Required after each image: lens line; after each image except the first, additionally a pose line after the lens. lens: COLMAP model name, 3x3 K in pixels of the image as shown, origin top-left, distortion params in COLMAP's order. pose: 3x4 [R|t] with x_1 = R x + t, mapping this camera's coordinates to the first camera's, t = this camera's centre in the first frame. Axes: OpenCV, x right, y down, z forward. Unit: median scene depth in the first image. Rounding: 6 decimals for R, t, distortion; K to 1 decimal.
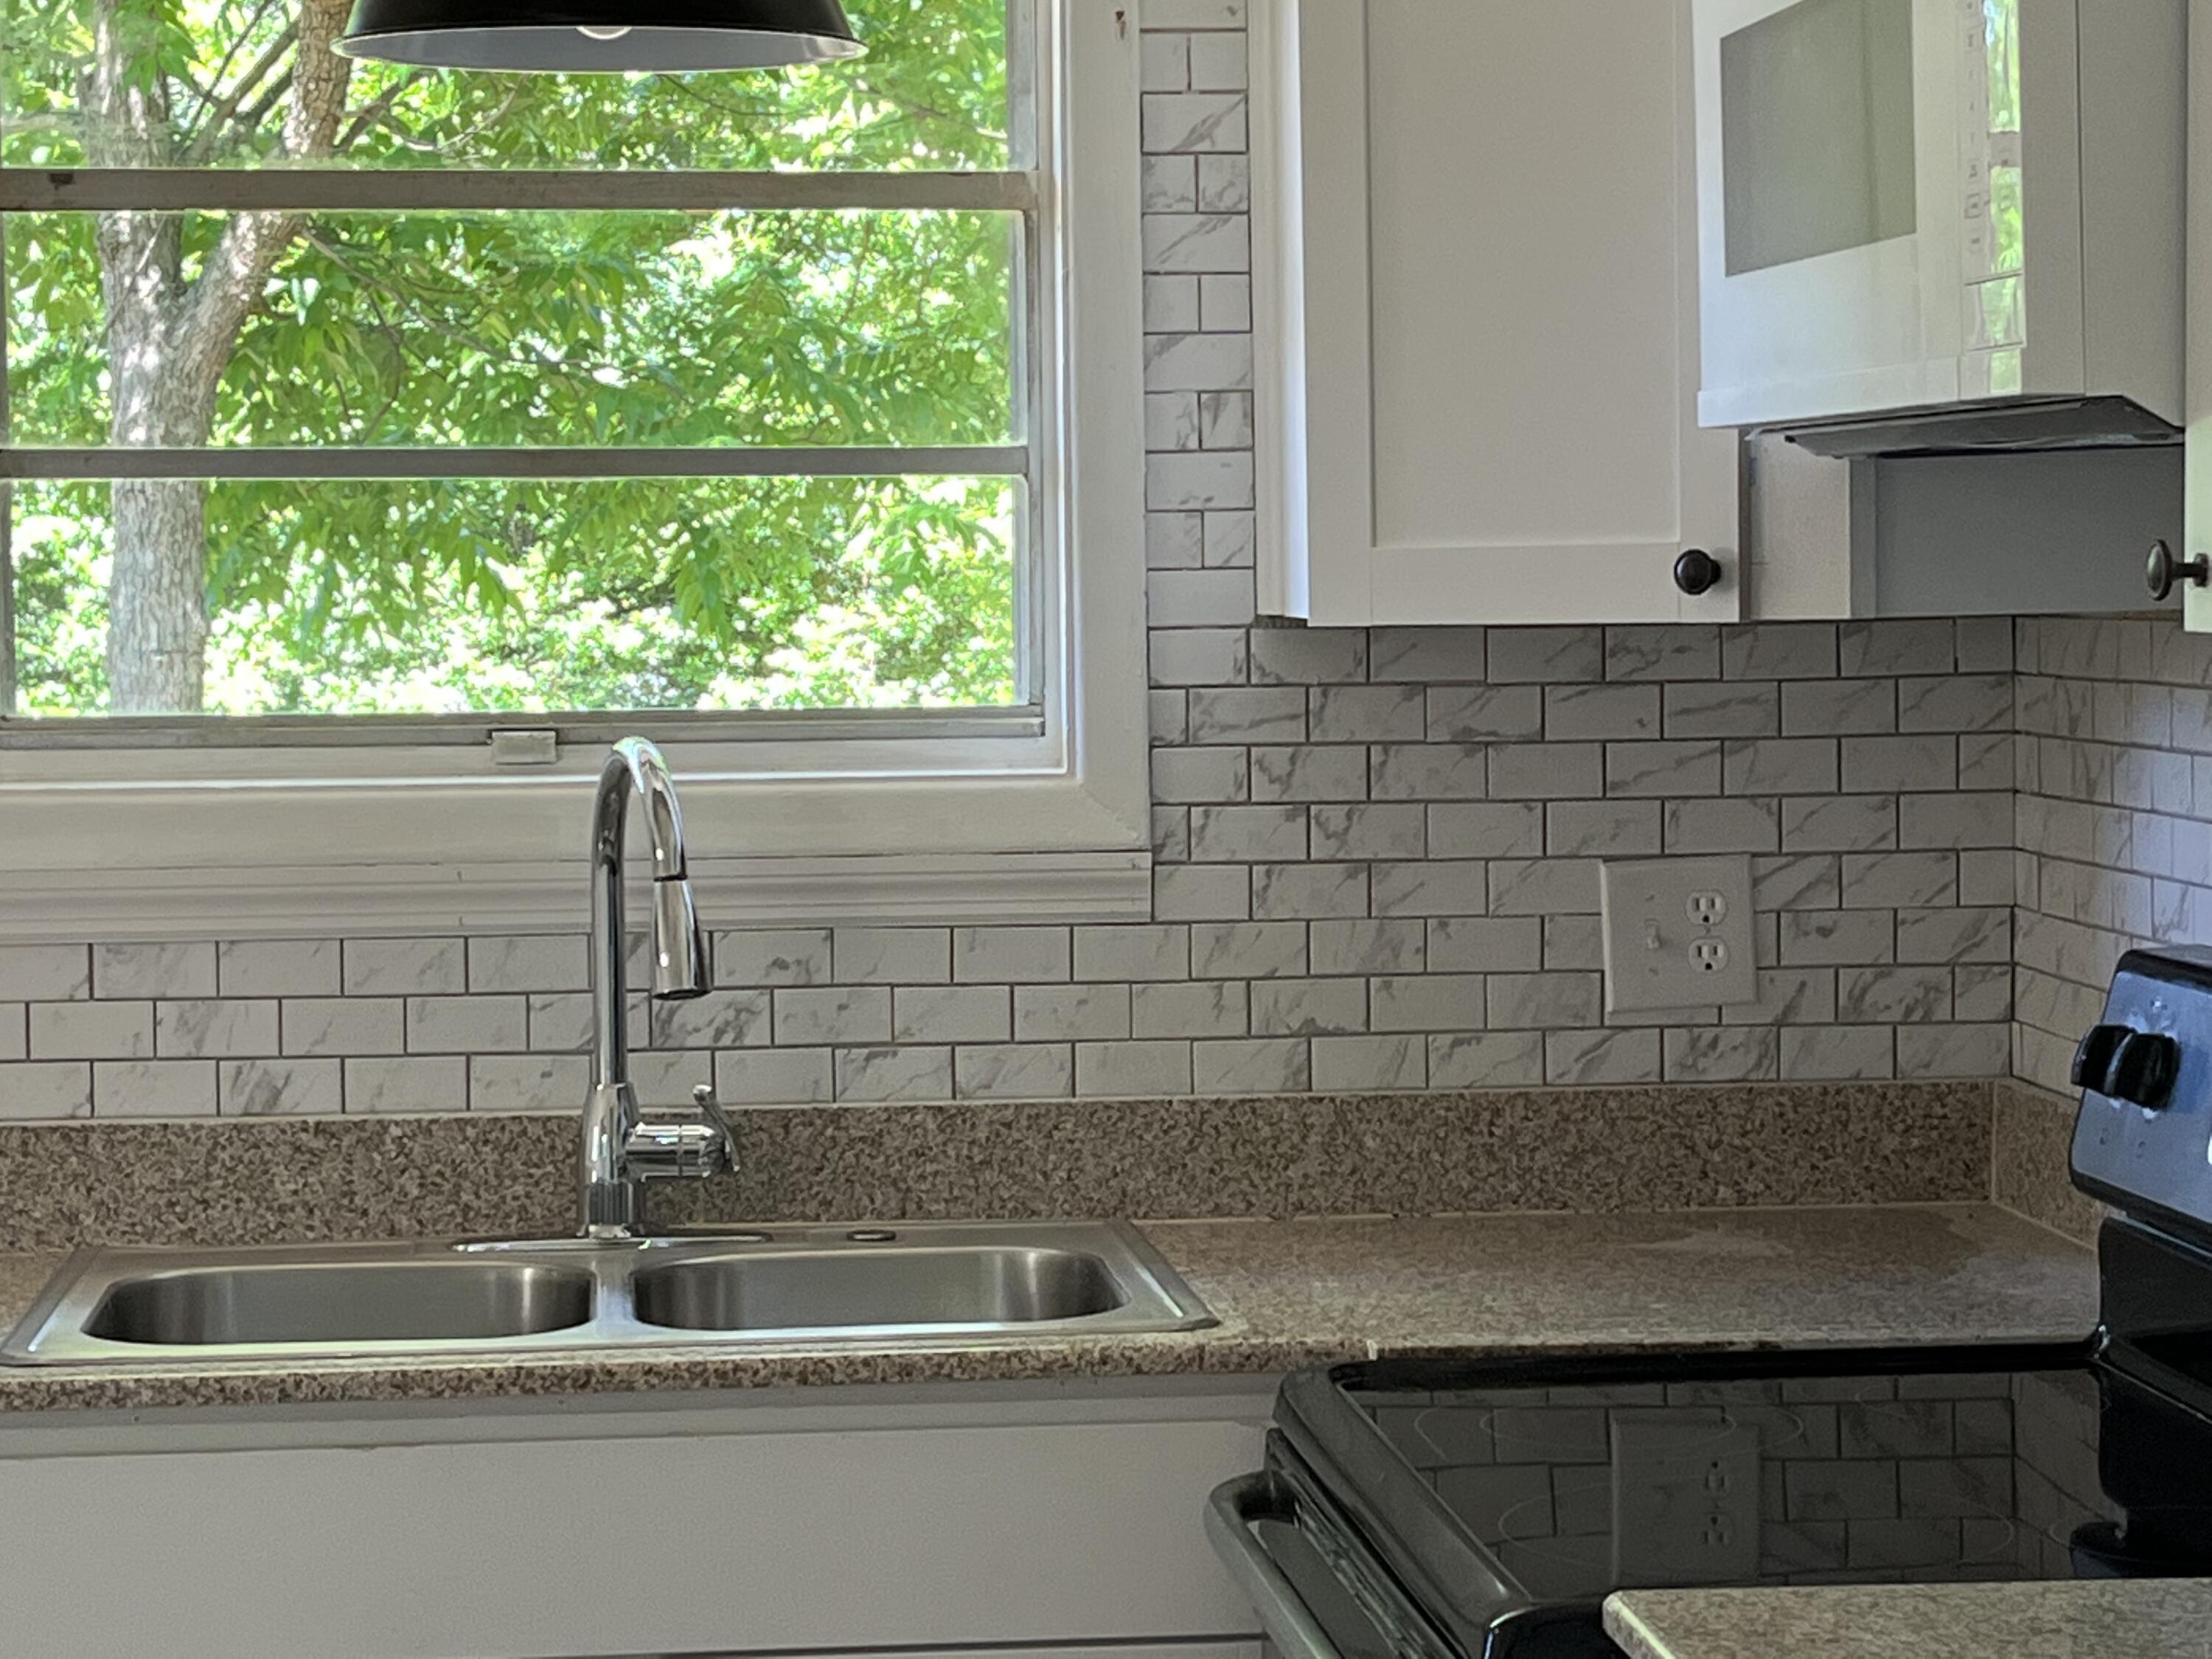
lens RADIAL K [[4888.7, 0, 1106.4], [0, 4888.7, 855.5], [0, 0, 1]] dist [0.246878, -1.142081]
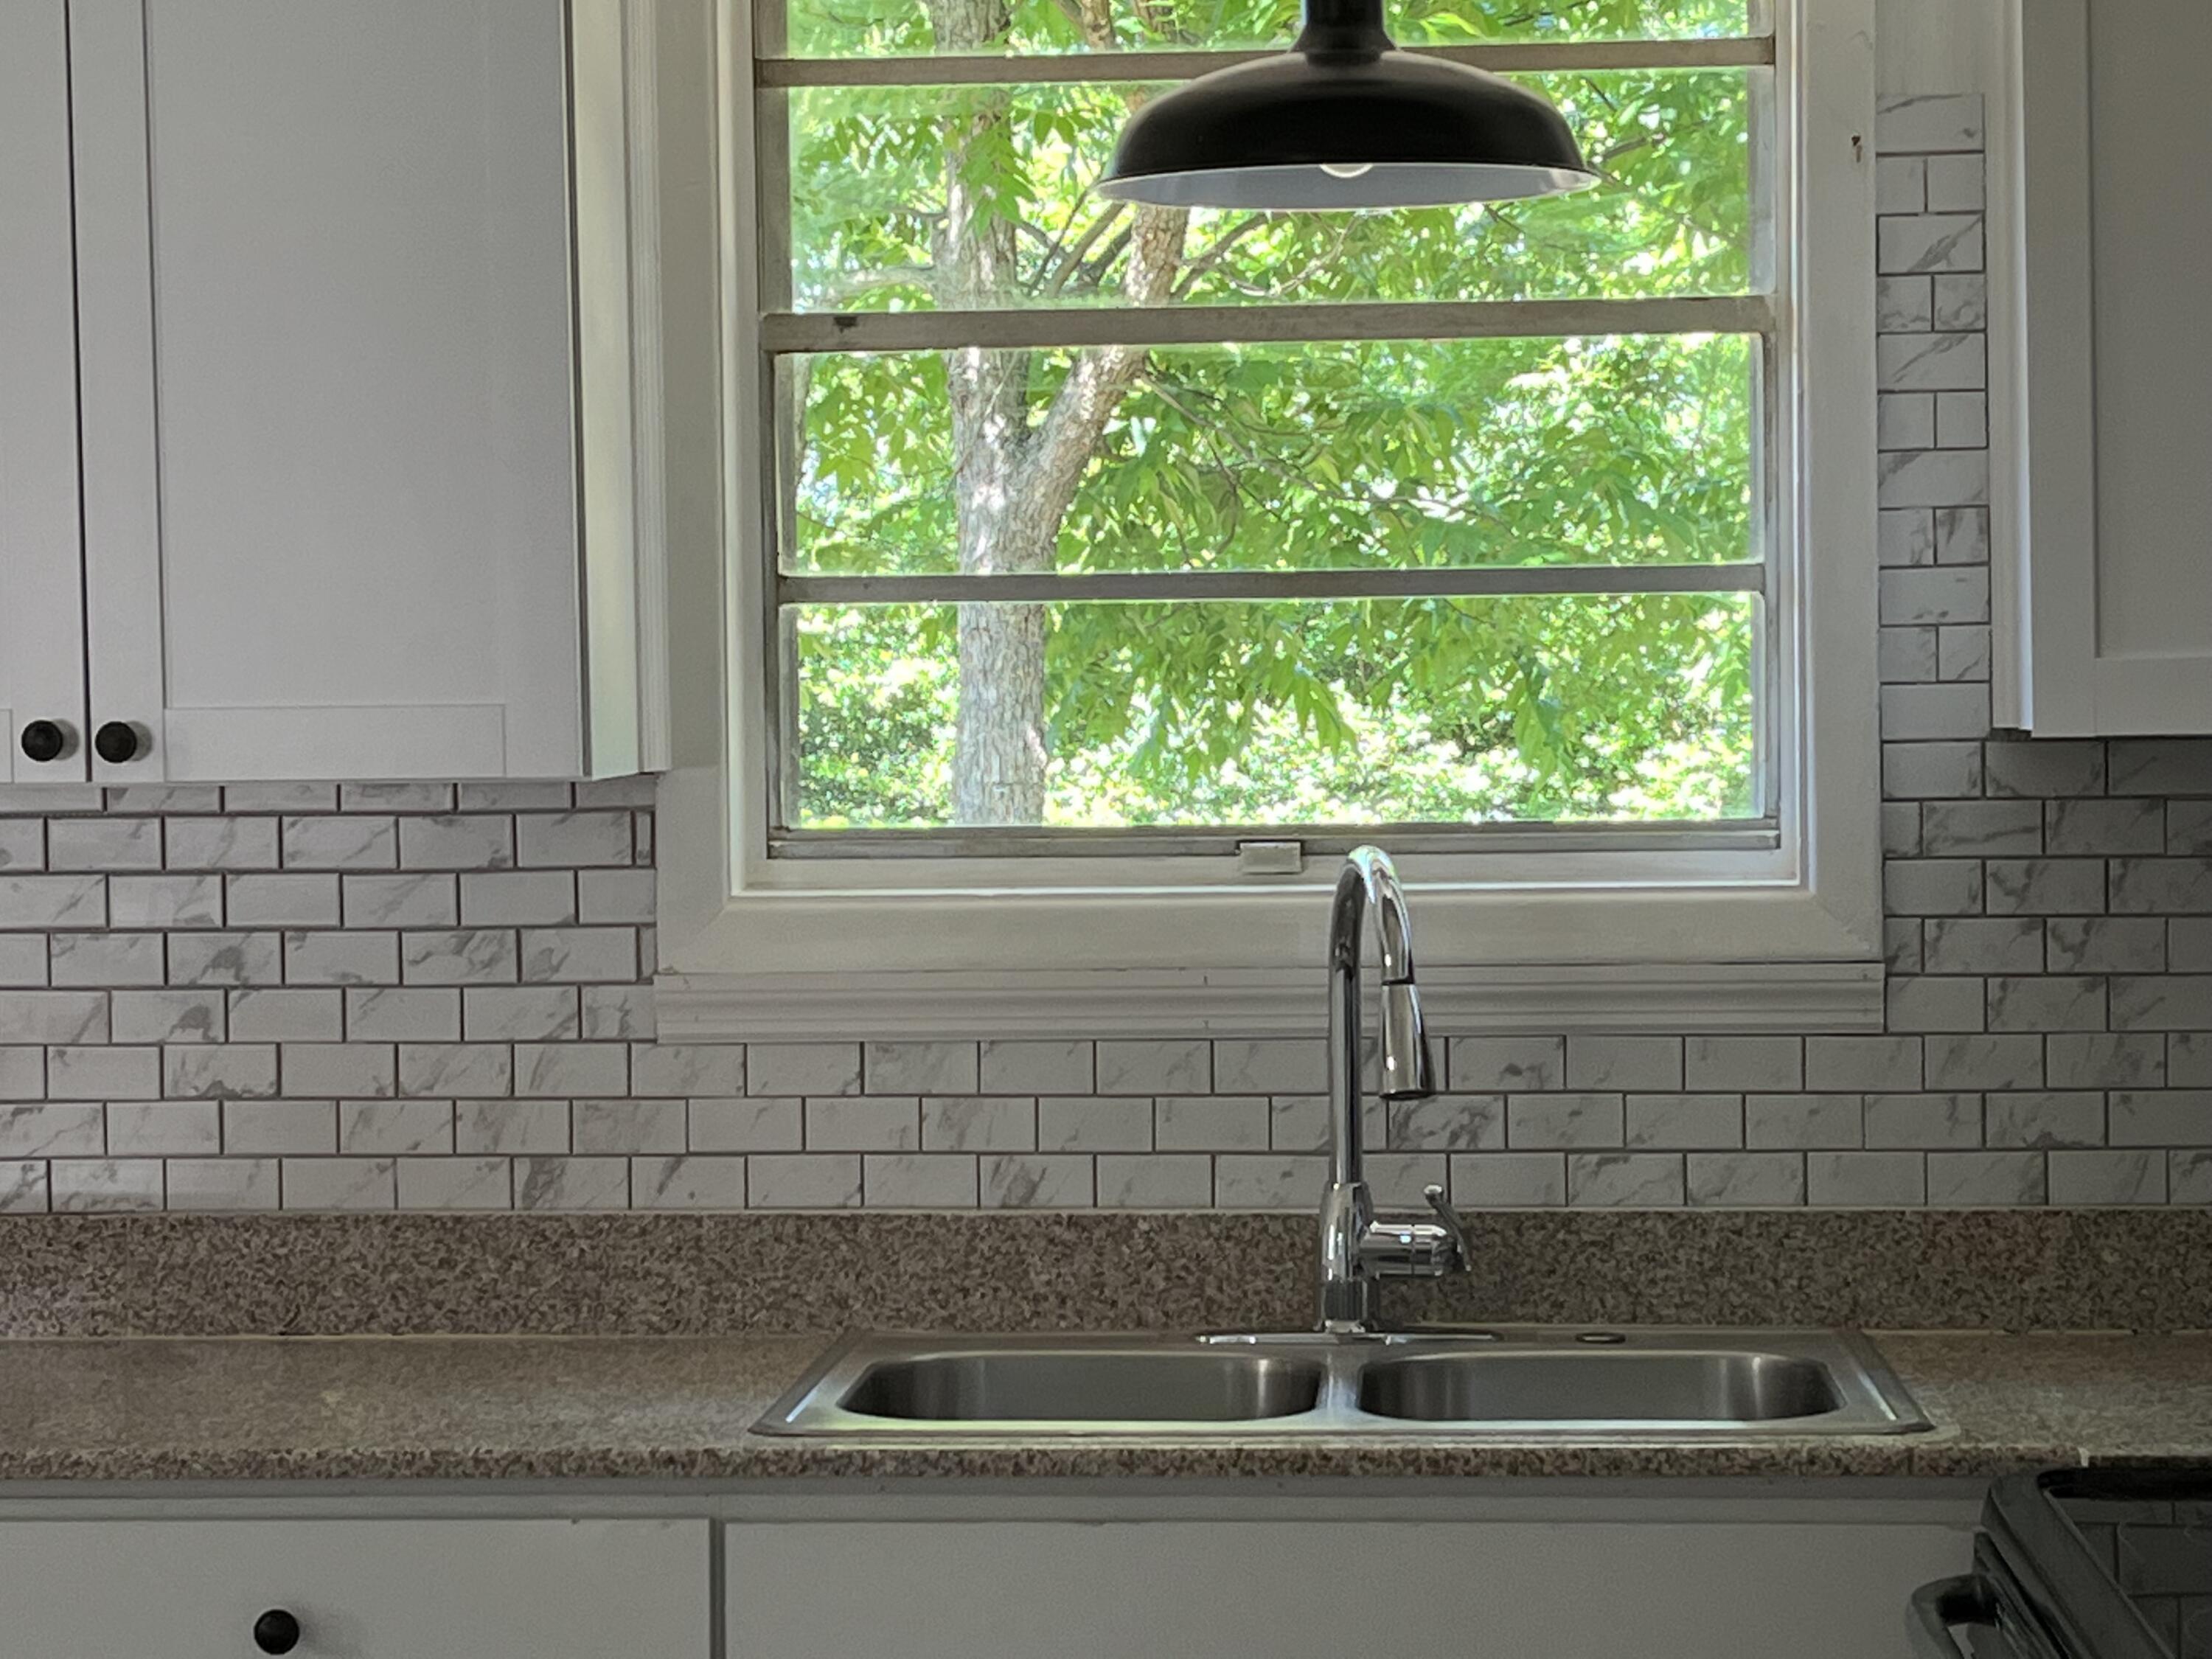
lens RADIAL K [[4894.4, 0, 1130.9], [0, 4894.4, 835.8], [0, 0, 1]] dist [0.173999, -0.313415]
pose [[0.985684, 0.002965, -0.168578, 0.026862], [-0.008437, 0.999460, -0.031753, 0.006446], [0.168393, 0.032721, 0.985177, -0.024004]]
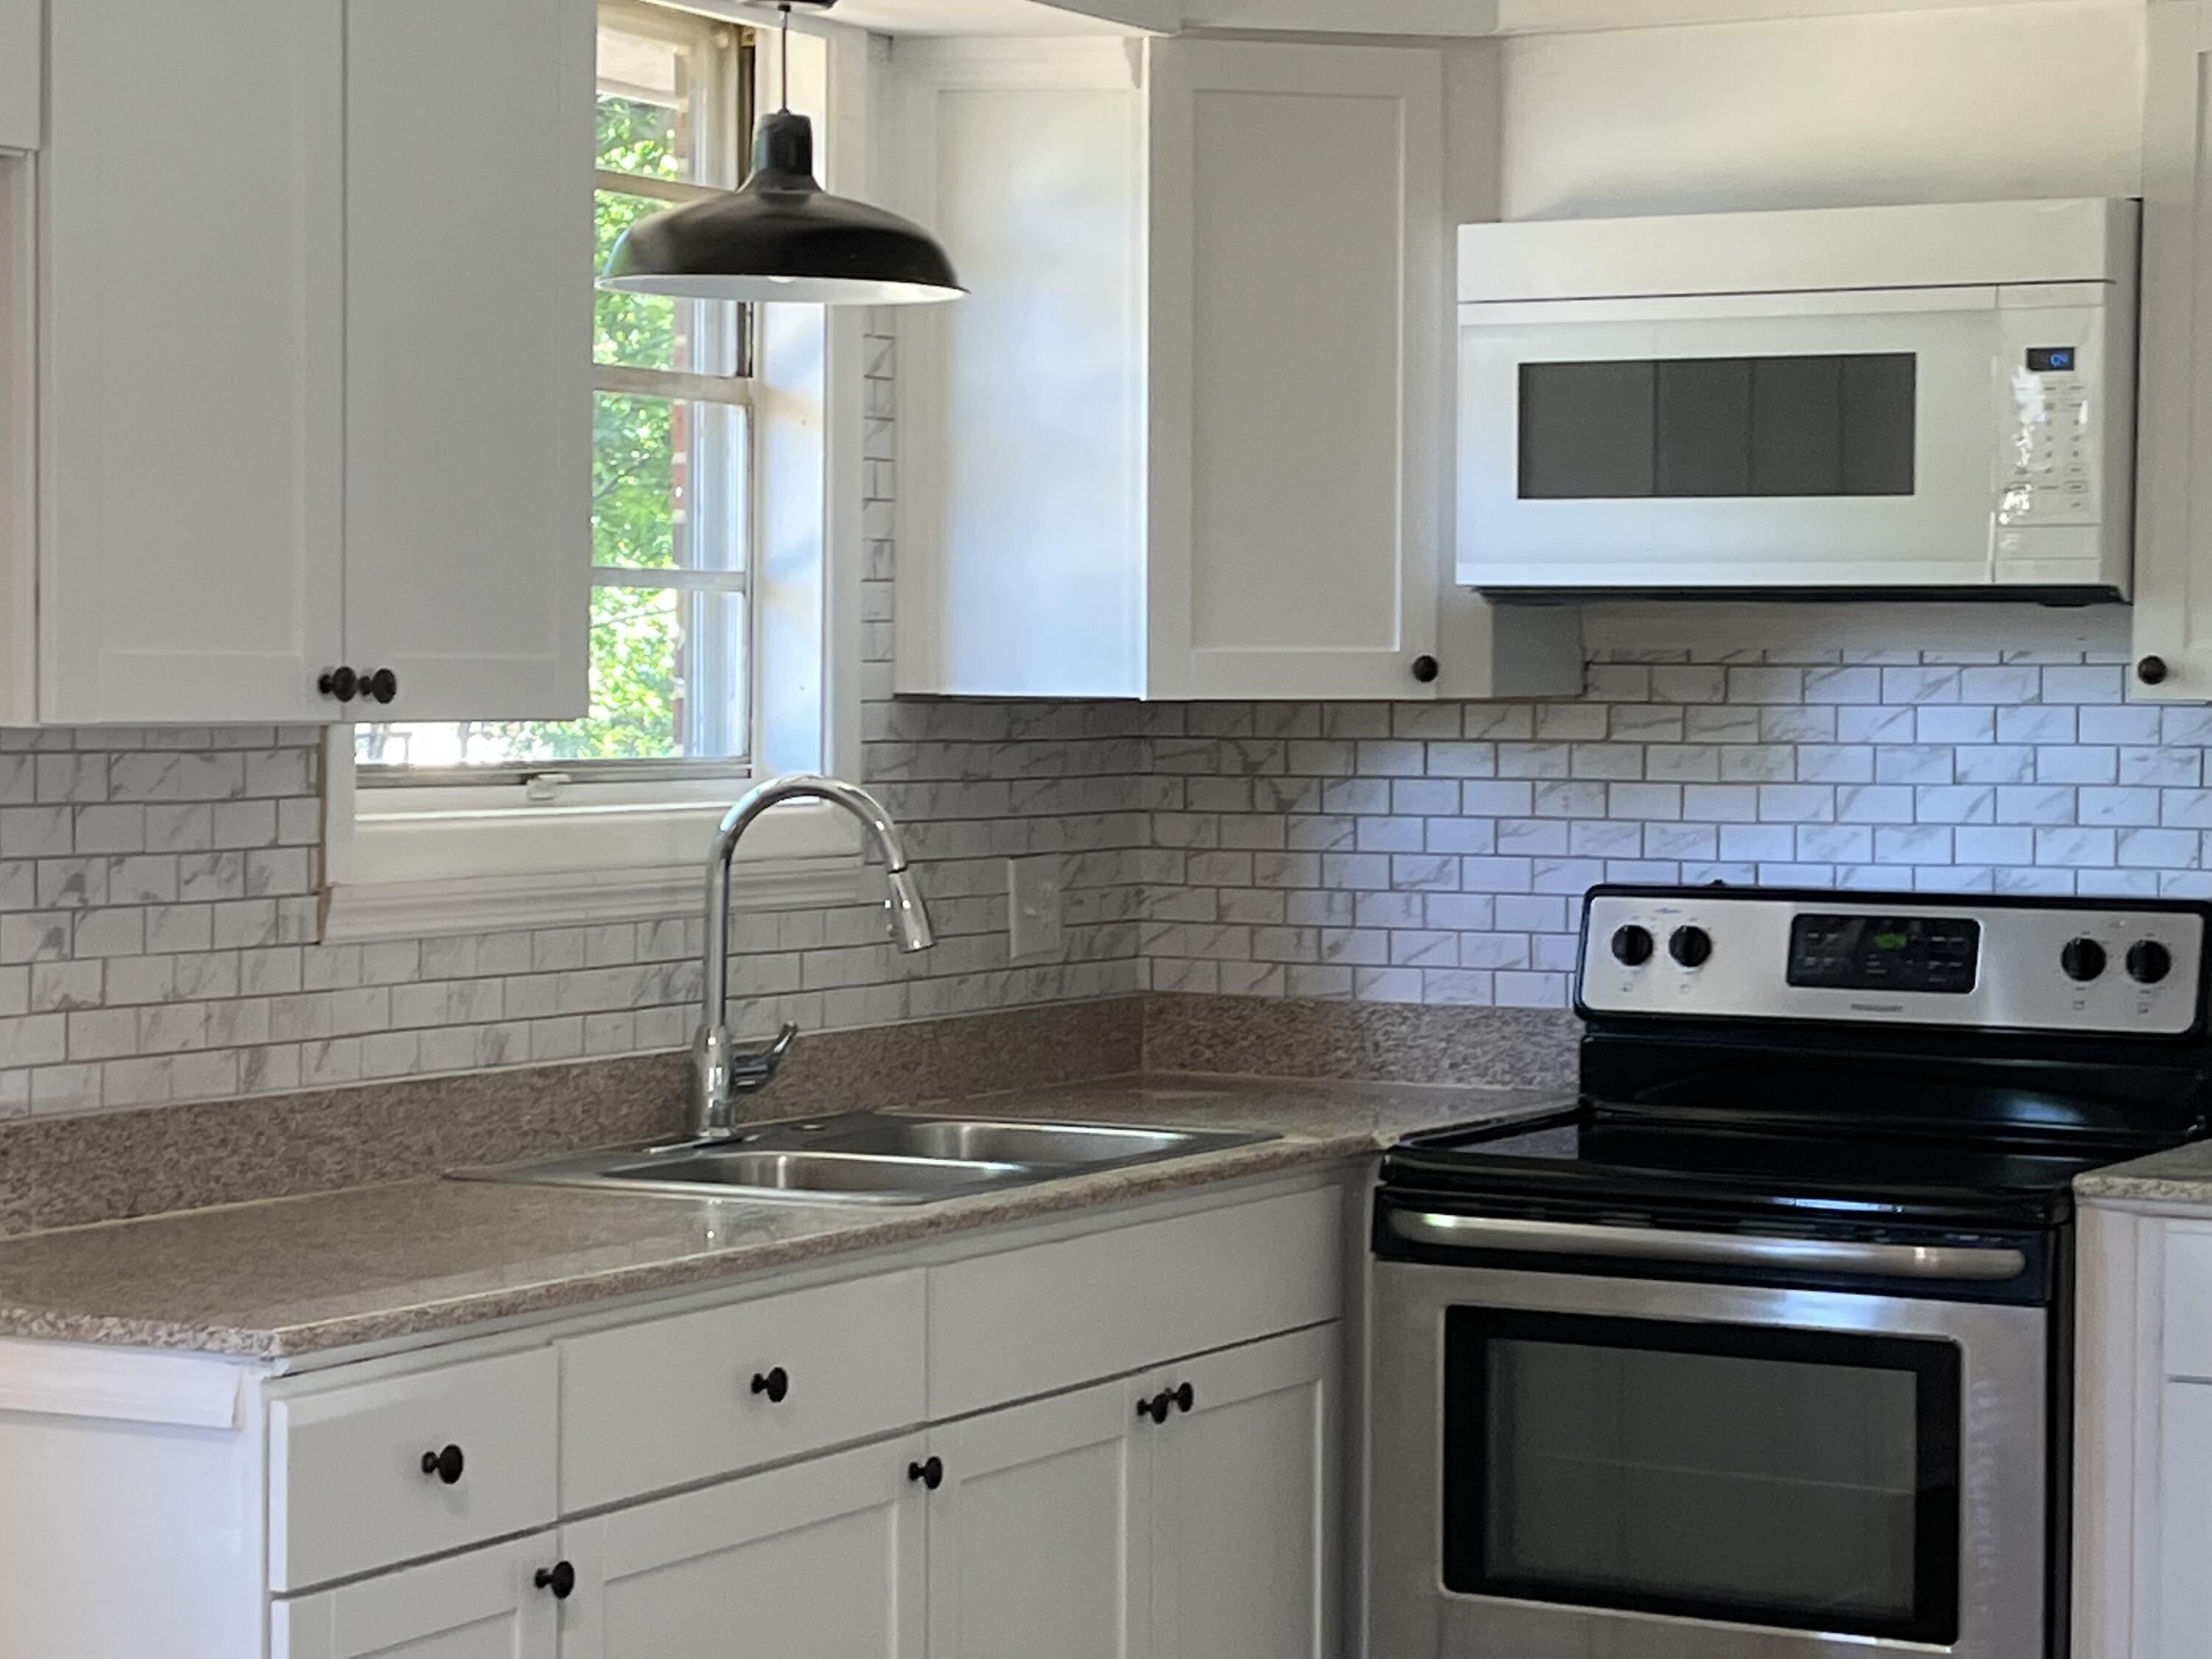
lens RADIAL K [[4888.7, 0, 1106.4], [0, 4888.7, 855.5], [0, 0, 1]] dist [0.246878, -1.142081]
pose [[0.563147, -0.016237, 0.826197, -1.146815], [0.037944, 0.999260, -0.006225, 0.010838], [-0.825485, 0.034855, 0.563347, 0.124449]]
